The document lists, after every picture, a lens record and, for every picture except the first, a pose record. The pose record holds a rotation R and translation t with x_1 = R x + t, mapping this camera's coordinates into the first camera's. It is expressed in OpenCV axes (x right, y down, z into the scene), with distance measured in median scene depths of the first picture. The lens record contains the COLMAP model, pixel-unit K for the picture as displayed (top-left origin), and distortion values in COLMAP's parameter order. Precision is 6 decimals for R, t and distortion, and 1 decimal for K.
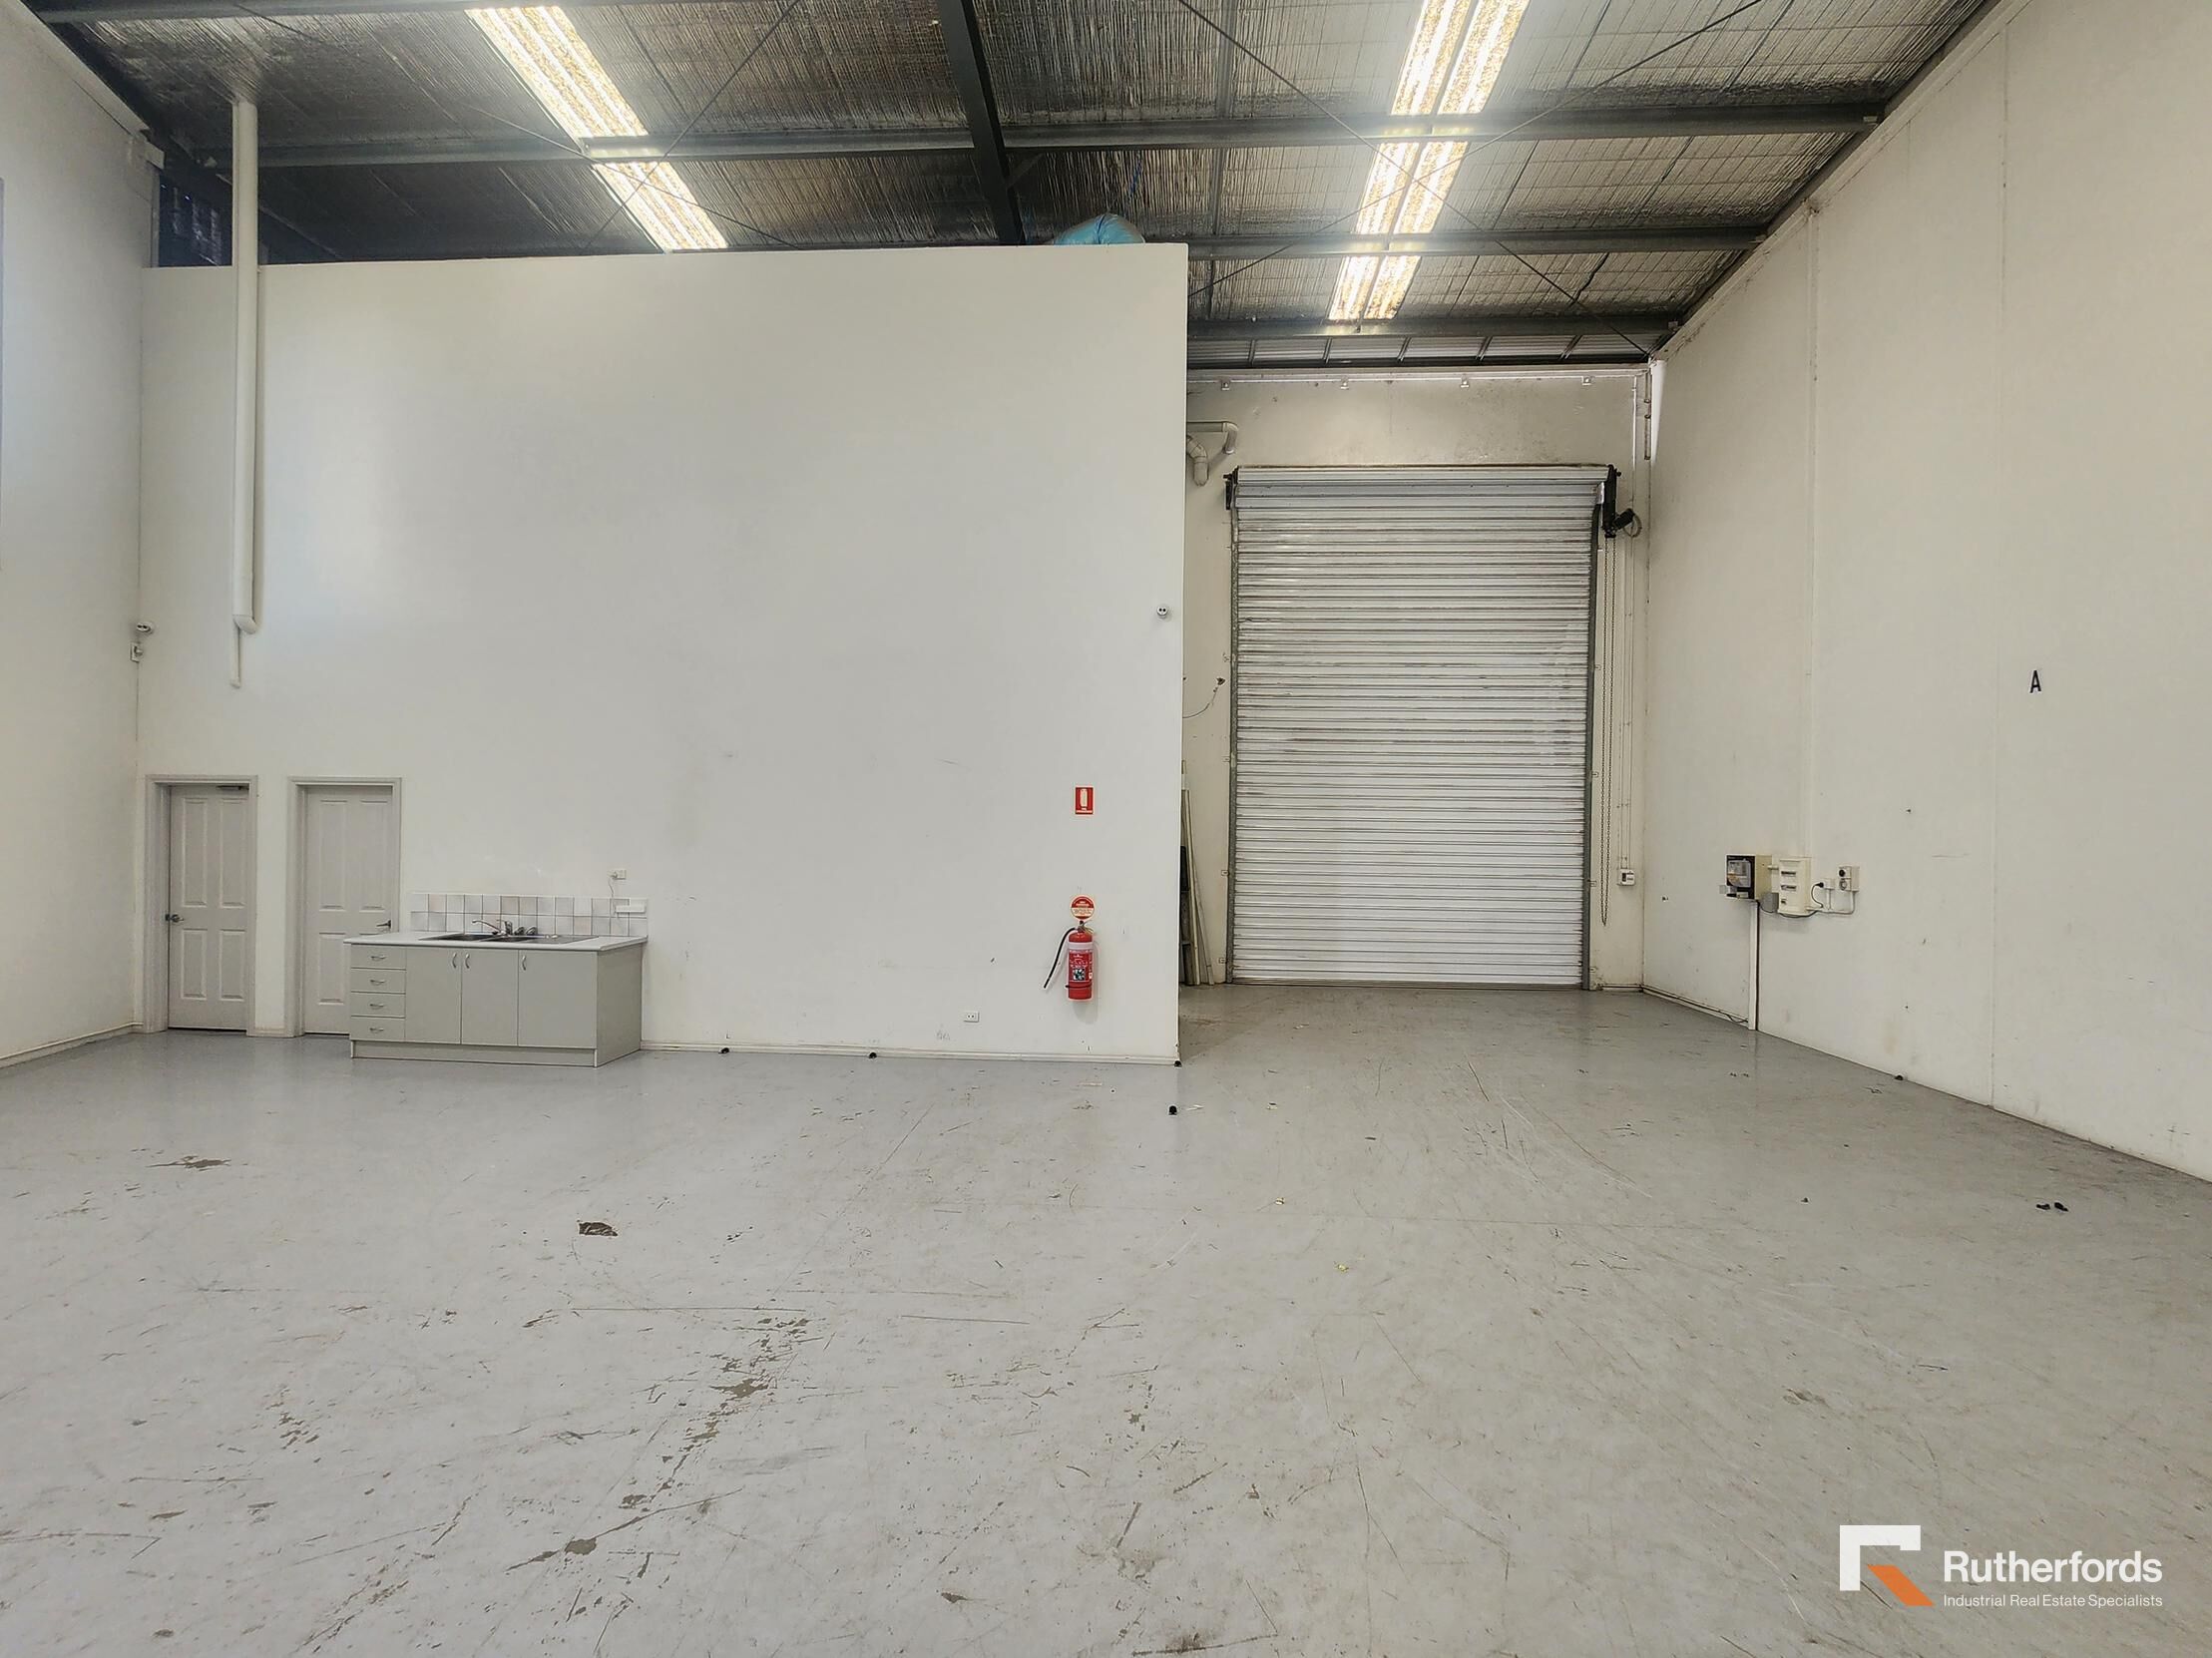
lens RADIAL K [[888.4, 0, 1116.9], [0, 888.4, 837.5], [0, 0, 1]] dist [-0.002043, -0.000572]
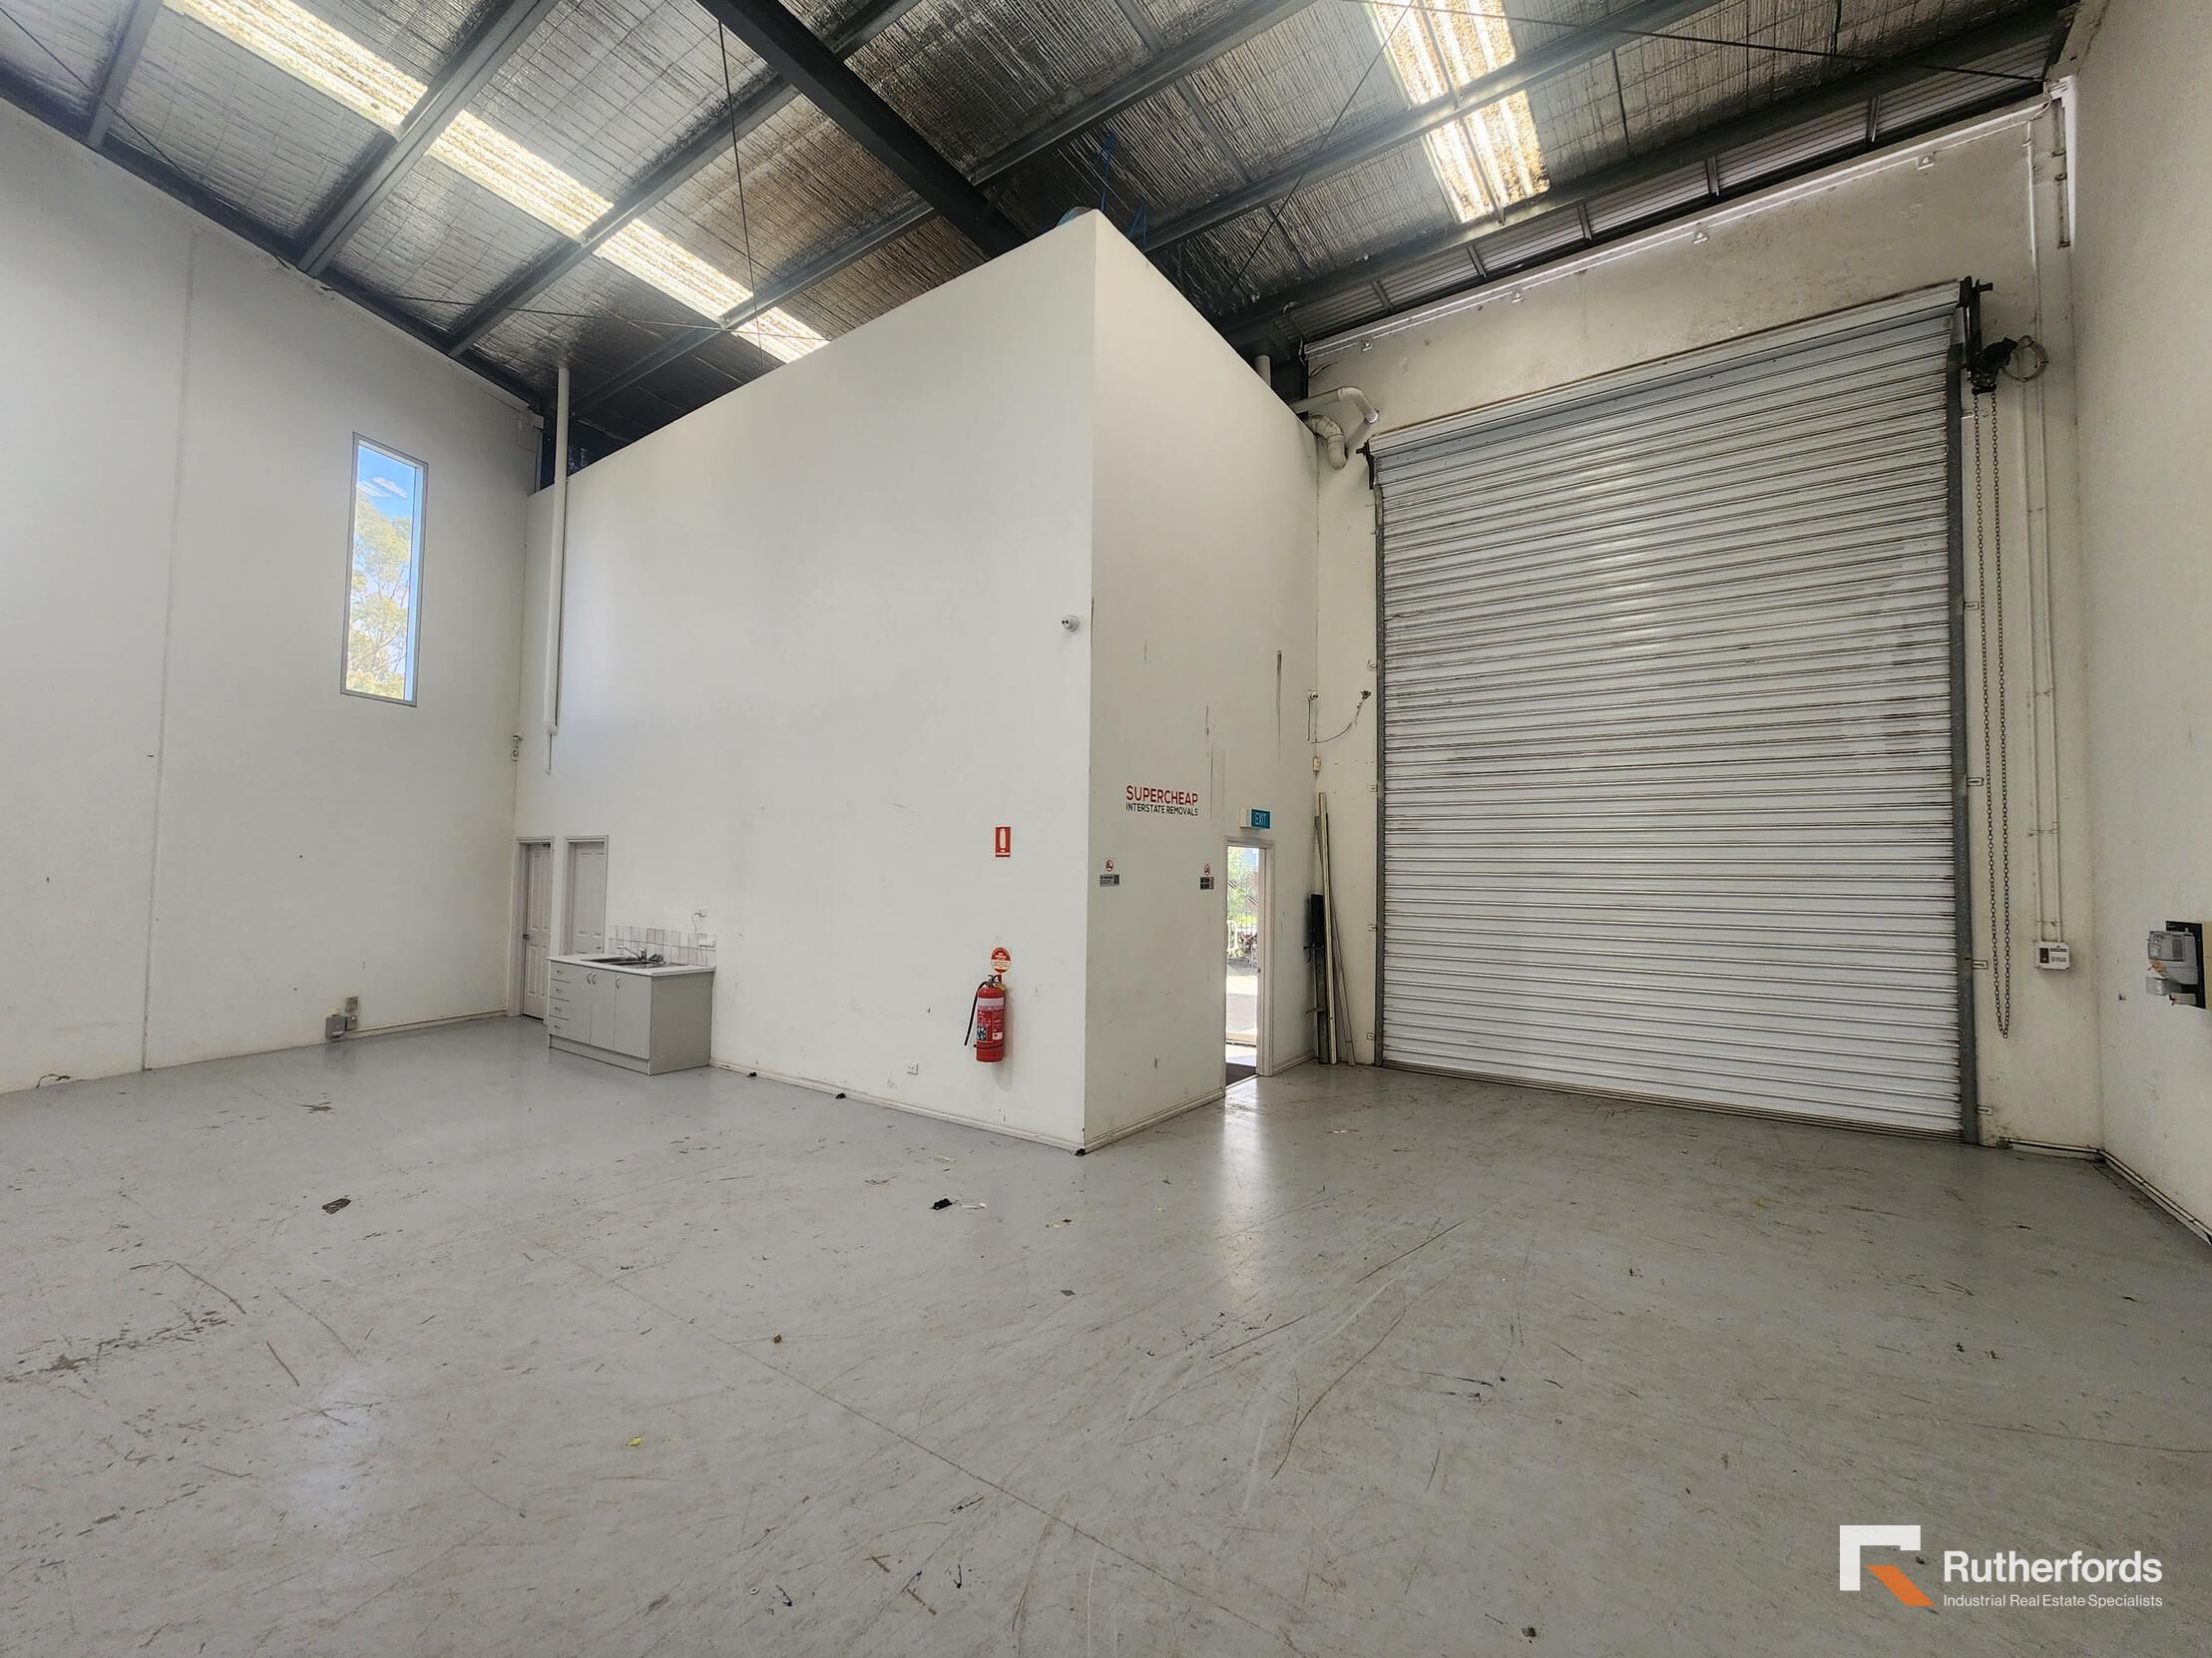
lens RADIAL K [[888.4, 0, 1116.9], [0, 888.4, 837.5], [0, 0, 1]] dist [-0.002043, -0.000572]
pose [[0.854297, -0.023219, -0.519266, 0.355019], [-0.004778, 0.998609, -0.052514, 0.001006], [0.519763, 0.047343, 0.852998, 0.188469]]
